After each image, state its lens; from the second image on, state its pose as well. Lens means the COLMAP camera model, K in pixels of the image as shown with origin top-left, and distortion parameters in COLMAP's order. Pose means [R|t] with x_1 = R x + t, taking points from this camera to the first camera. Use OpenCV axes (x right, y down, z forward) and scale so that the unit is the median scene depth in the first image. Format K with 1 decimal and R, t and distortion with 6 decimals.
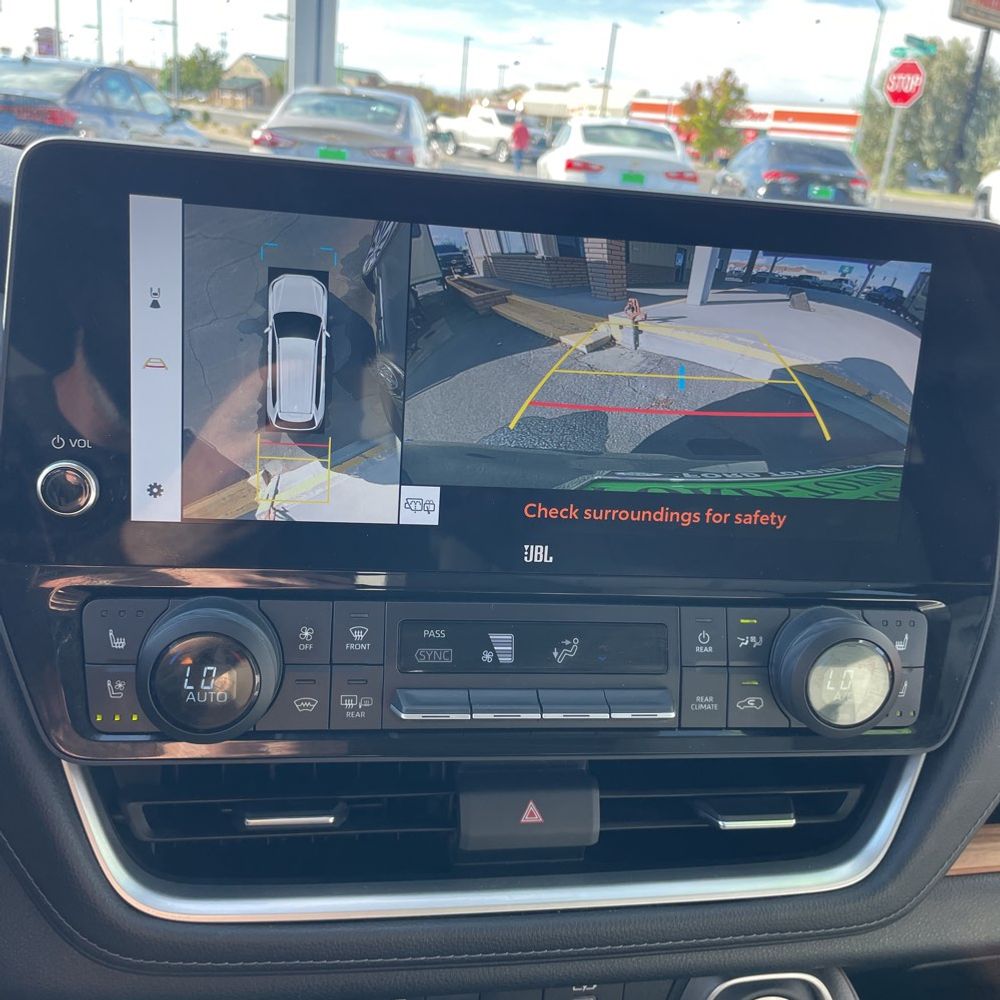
lens RADIAL K [[1009.7, 0, 490.1], [0, 1009.7, 500.2], [0, 0, 1]] dist [0.104711, -0.165284]
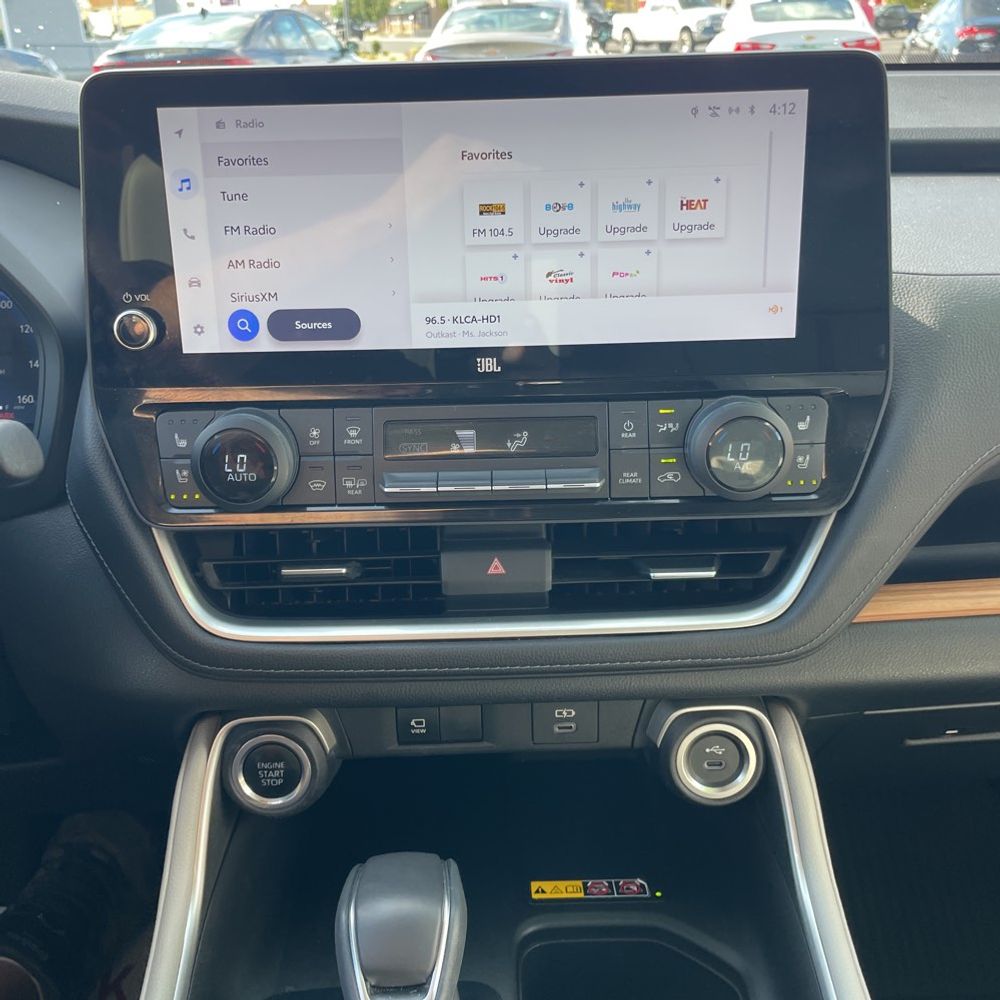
lens RADIAL K [[1044.4, 0, 500.0], [0, 1044.4, 500.0], [0, 0, 1]] dist [0.124147, -0.192007]
pose [[0.979111, -0.041859, -0.198972, 0.308173], [0.054752, 0.996711, 0.059741, 0.140728], [0.195817, -0.069387, 0.978183, -0.289491]]
